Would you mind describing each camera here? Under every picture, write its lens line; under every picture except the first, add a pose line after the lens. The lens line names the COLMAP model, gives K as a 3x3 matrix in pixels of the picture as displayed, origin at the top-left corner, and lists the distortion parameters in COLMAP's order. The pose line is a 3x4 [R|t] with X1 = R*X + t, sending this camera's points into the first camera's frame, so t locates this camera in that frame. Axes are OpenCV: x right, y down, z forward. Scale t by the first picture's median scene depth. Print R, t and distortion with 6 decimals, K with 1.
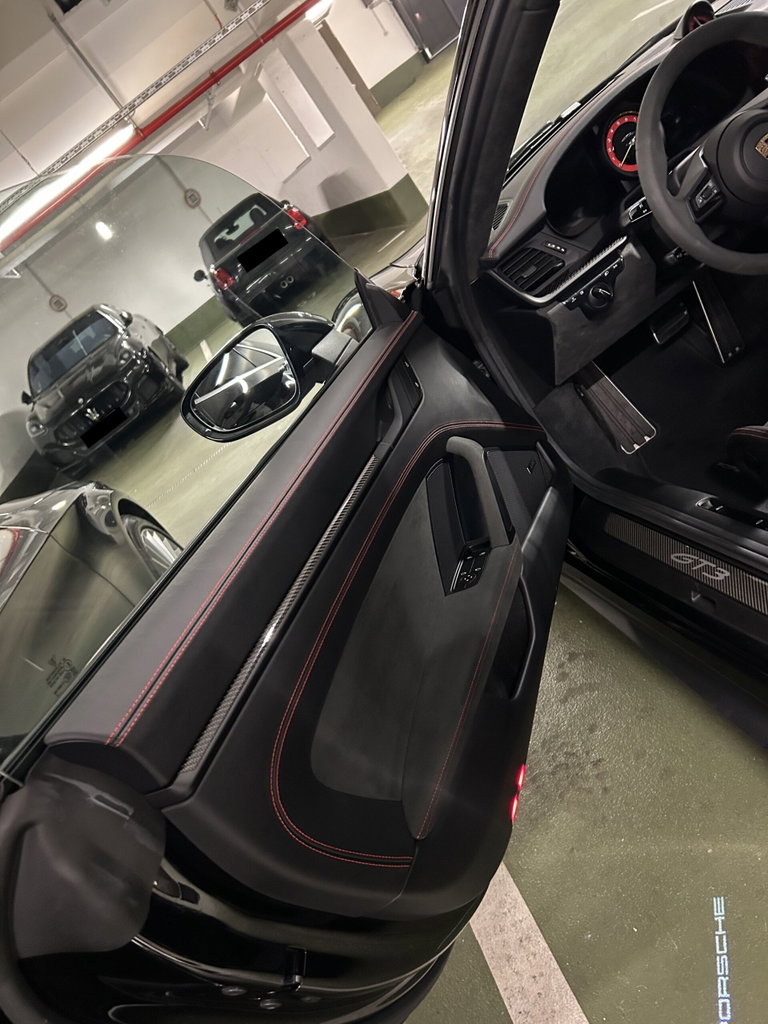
lens RADIAL K [[793.0, 0, 387.7], [0, 793.0, 551.1], [0, 0, 1]] dist [0.079616, -0.063650]
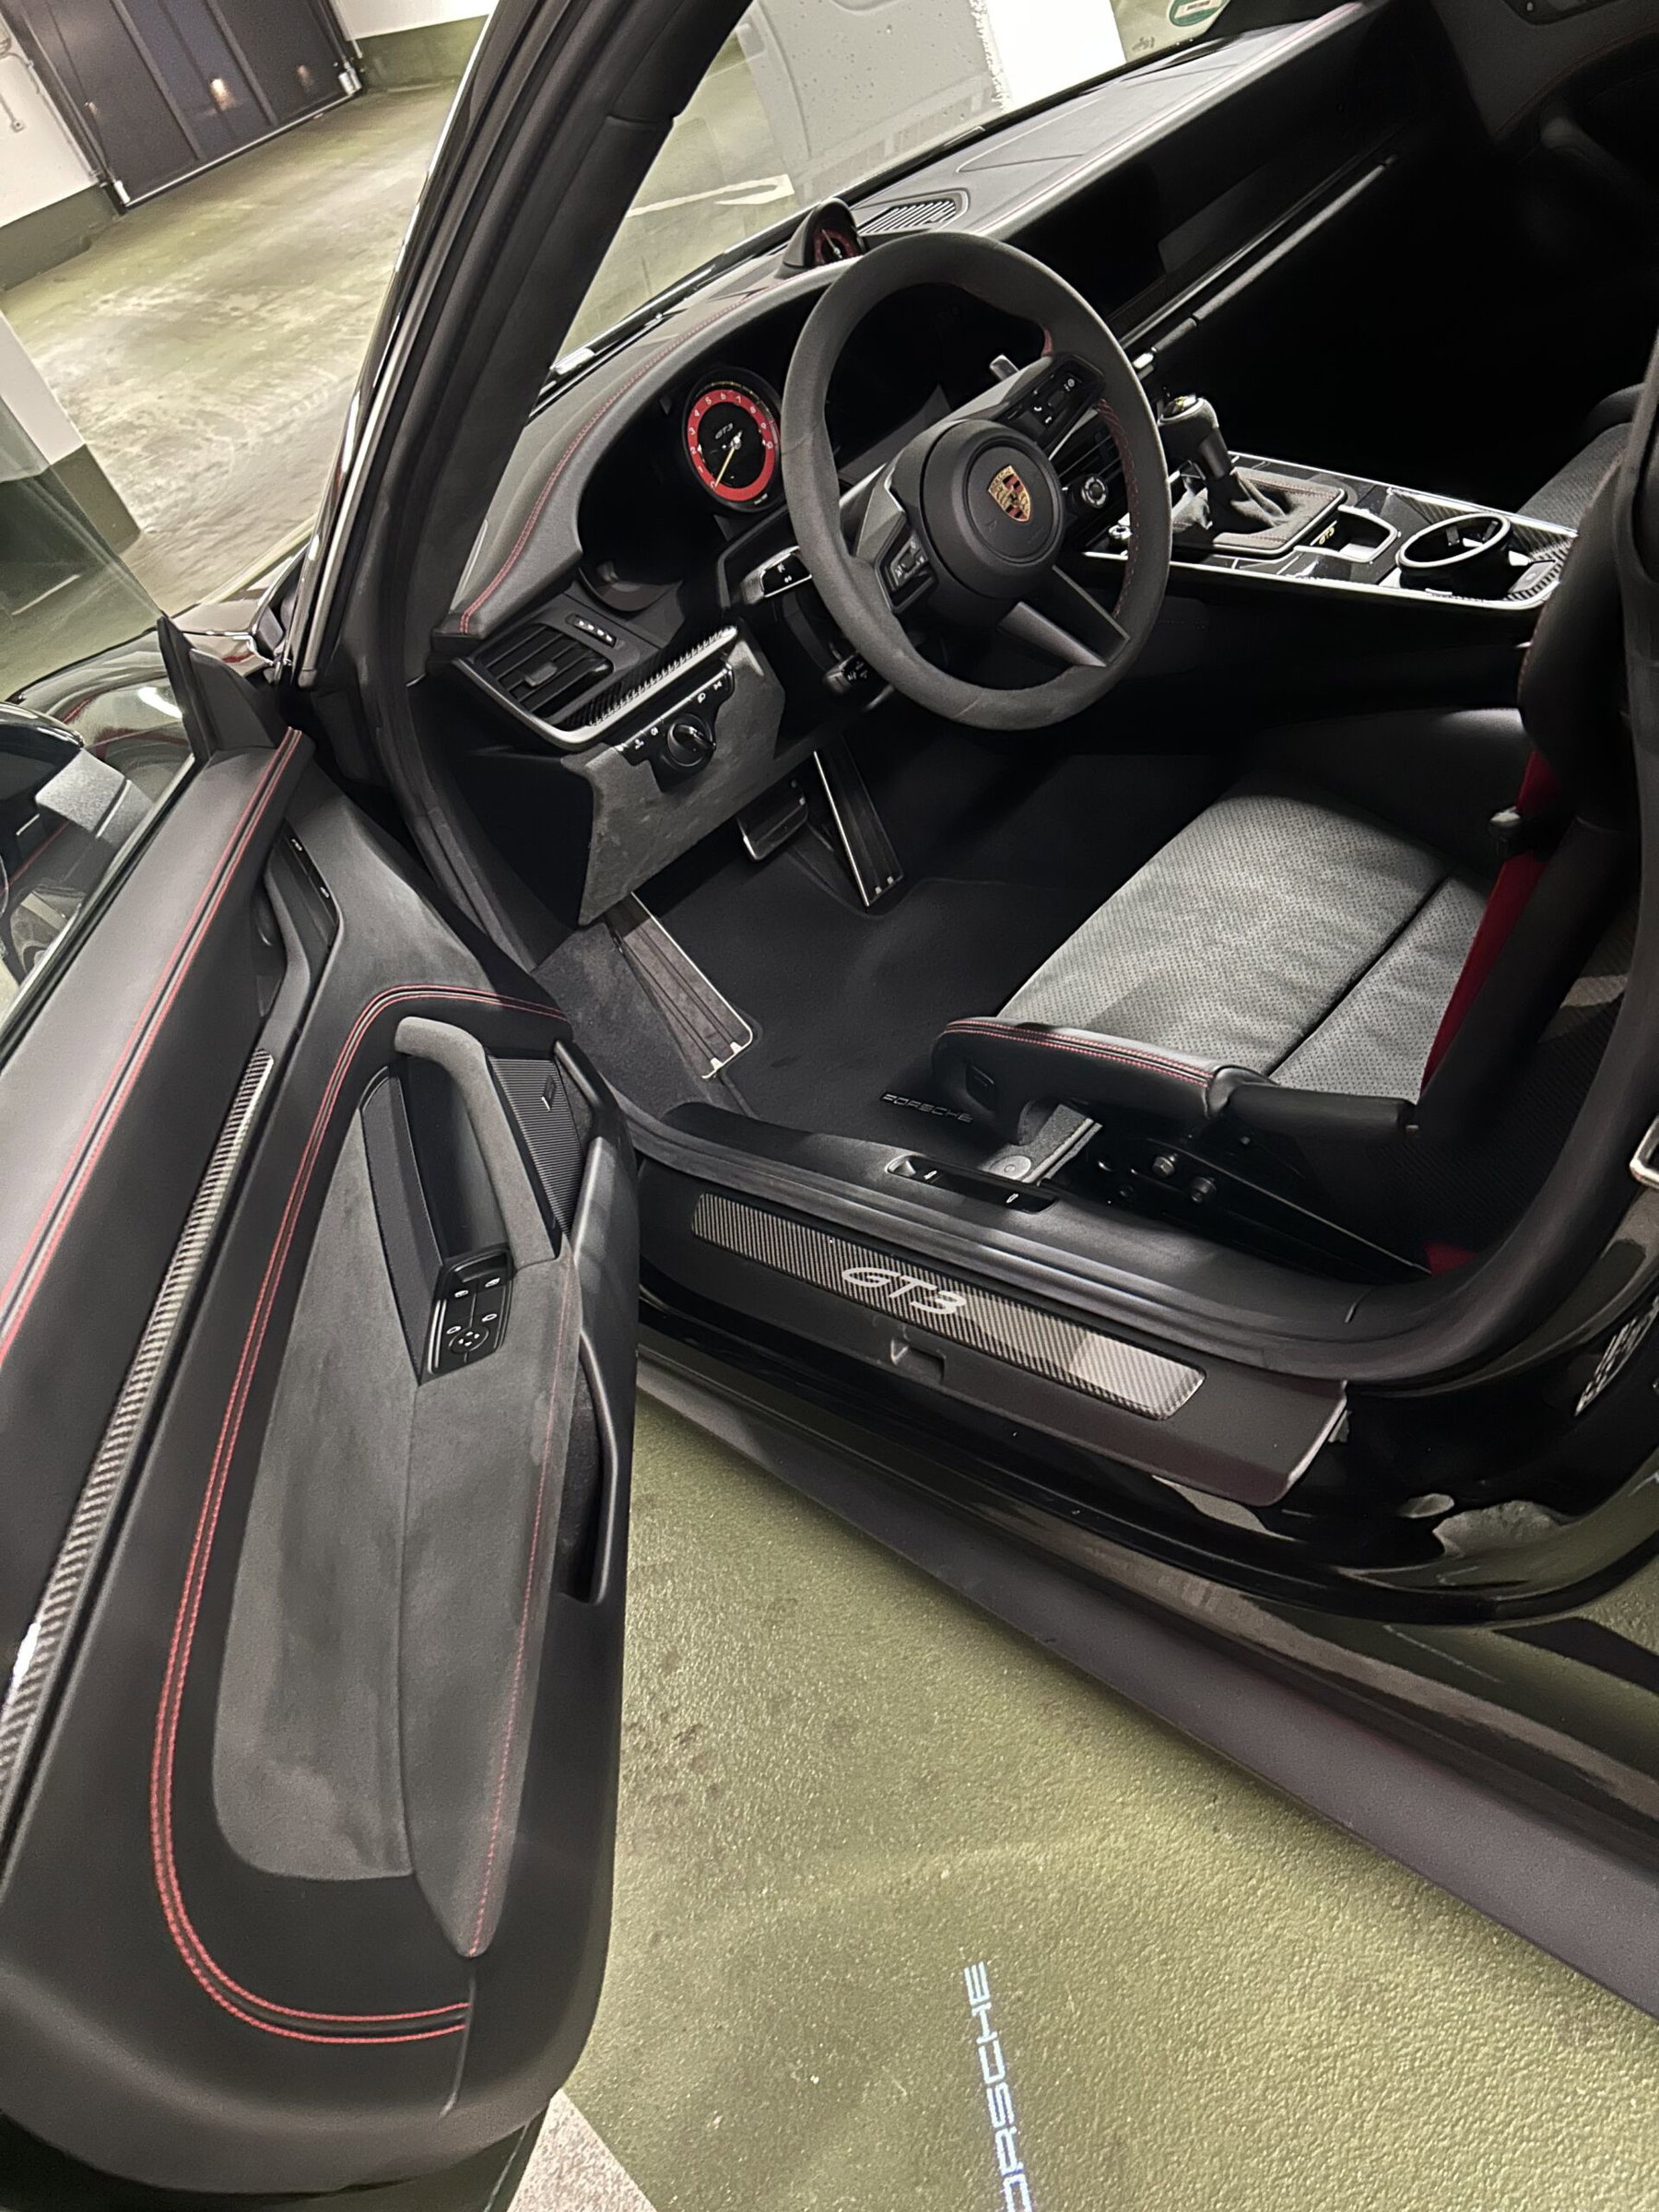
lens RADIAL K [[1713.0, 0, 837.5], [0, 1713.0, 1190.4], [0, 0, 1]] dist [0.079616, -0.063650]
pose [[0.900744, -0.017409, 0.434001, -0.110176], [0.048119, 0.997045, -0.059874, 0.017300], [-0.431676, 0.074815, 0.898921, 0.051315]]
